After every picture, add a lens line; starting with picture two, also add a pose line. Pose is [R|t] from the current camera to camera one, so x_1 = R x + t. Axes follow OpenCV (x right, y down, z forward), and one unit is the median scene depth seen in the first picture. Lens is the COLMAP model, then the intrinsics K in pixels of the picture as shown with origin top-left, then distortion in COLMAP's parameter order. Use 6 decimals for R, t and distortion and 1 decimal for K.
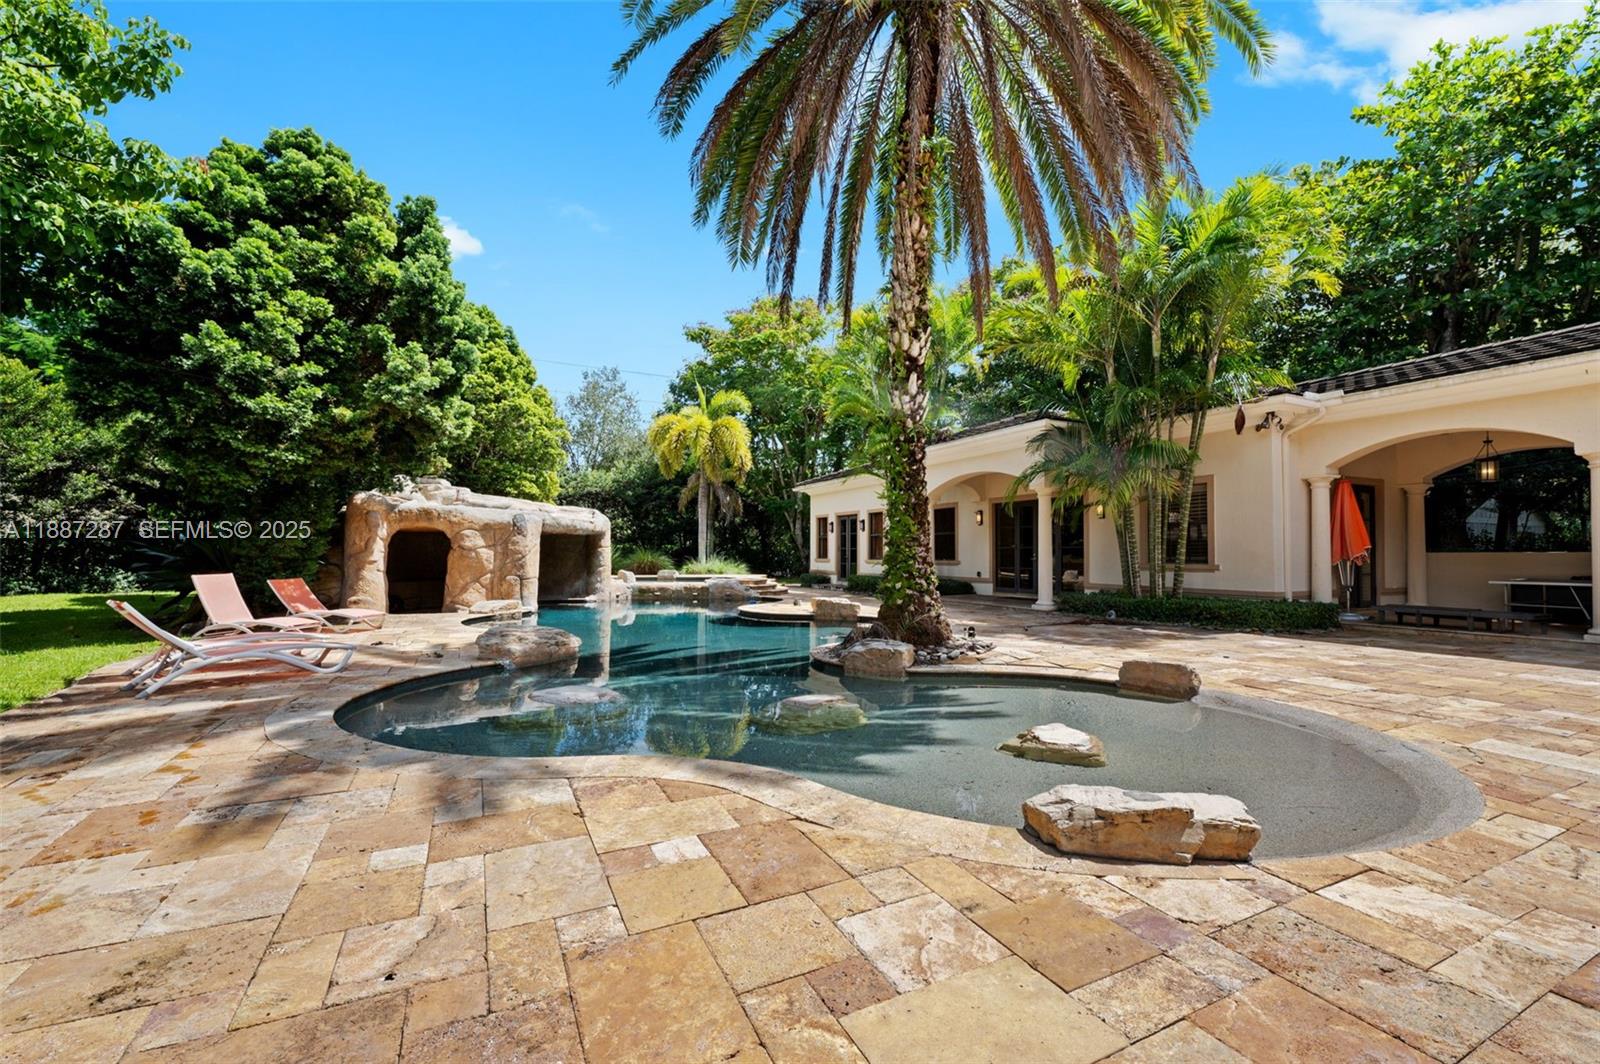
lens RADIAL K [[664.4, 0, 802.5], [0, 664.4, 553.1], [0, 0, 1]] dist [-0.016022, 0.000156]
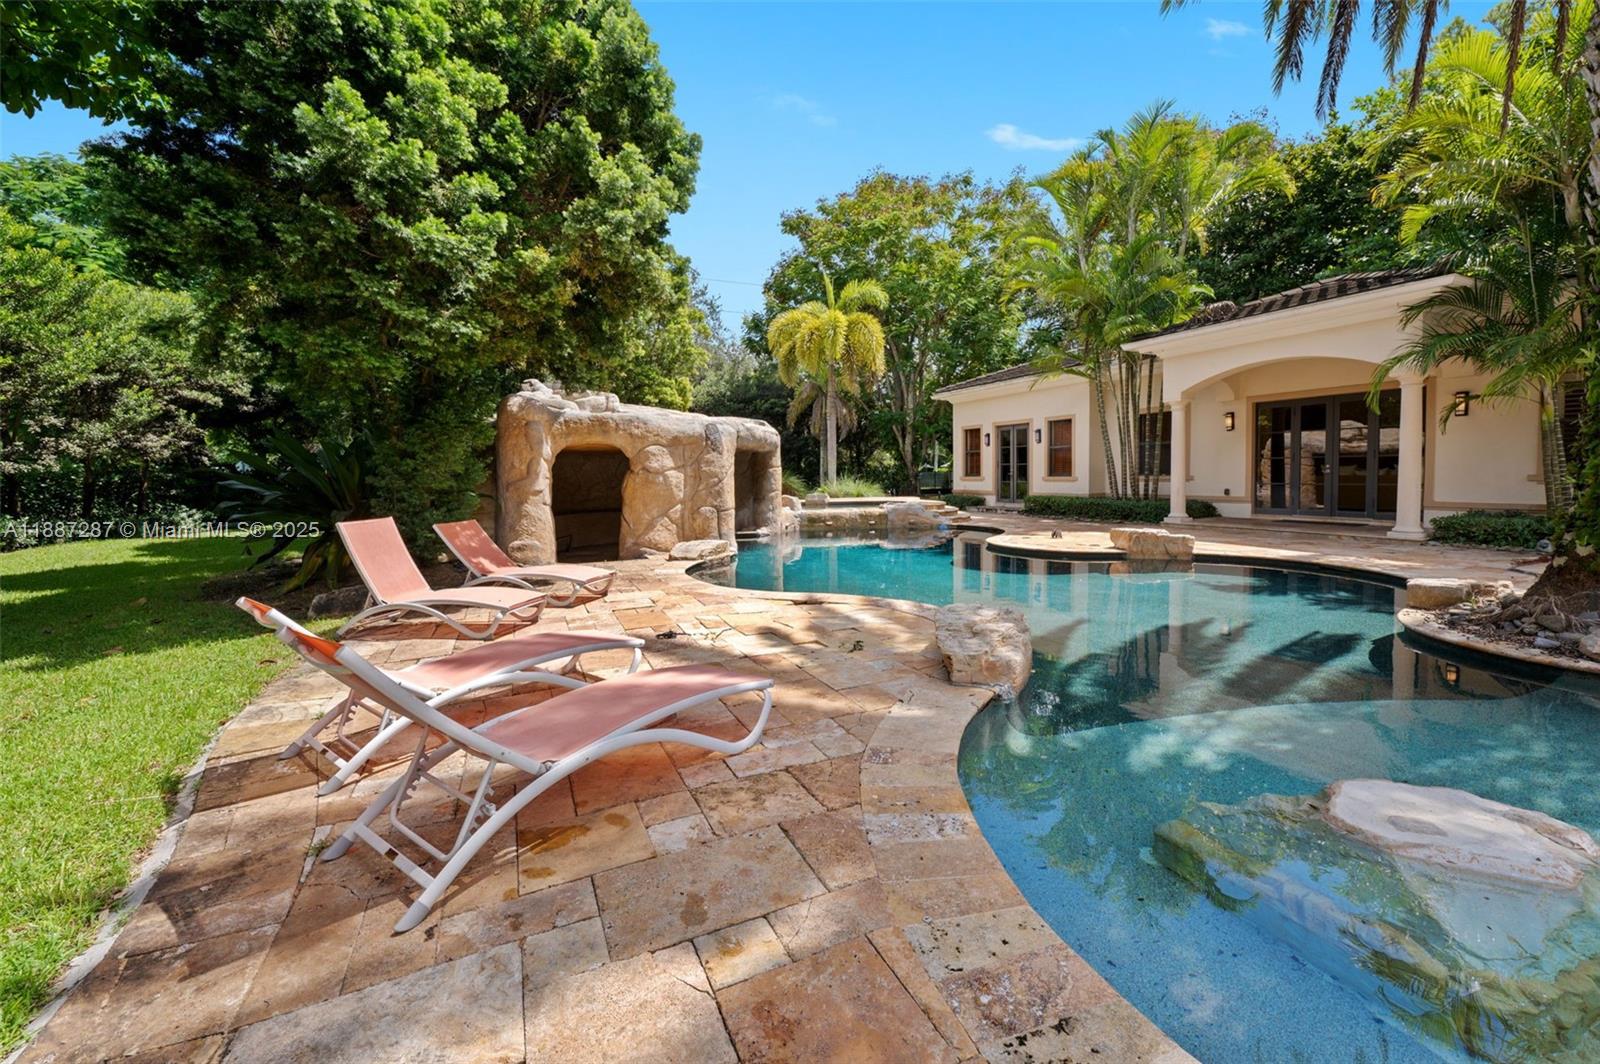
lens RADIAL K [[664.4, 0, 809.6], [0, 664.4, 516.7], [0, 0, 1]] dist [-0.016022, 0.000156]
pose [[0.999277, -0.017653, -0.033687, -0.301666], [0.019836, 0.997647, 0.065623, -0.001376], [0.032449, -0.066243, 0.997276, 0.260017]]
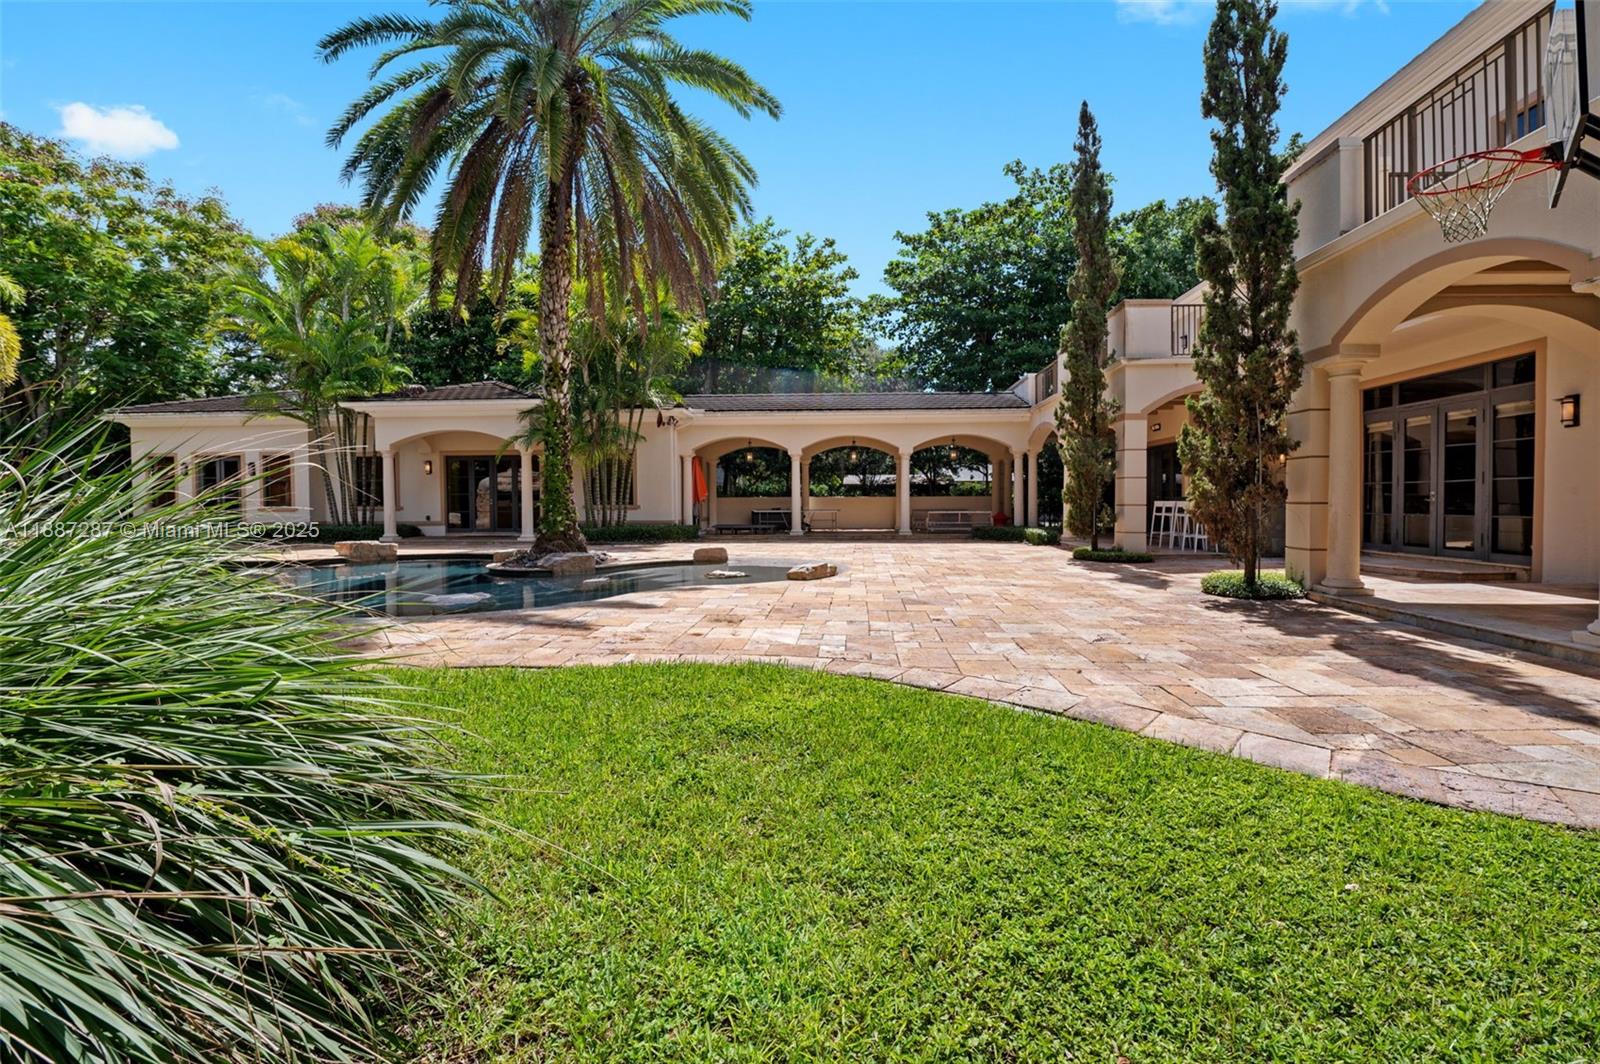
lens RADIAL K [[635.5, 0, 826.9], [0, 635.5, 512.6], [0, 0, 1]] dist [-0.017077, -0.000412]
pose [[0.484303, -0.021576, 0.874634, -0.474737], [0.005829, 0.999753, 0.021436, 0.004981], [-0.874881, -0.005283, 0.484309, -0.137174]]
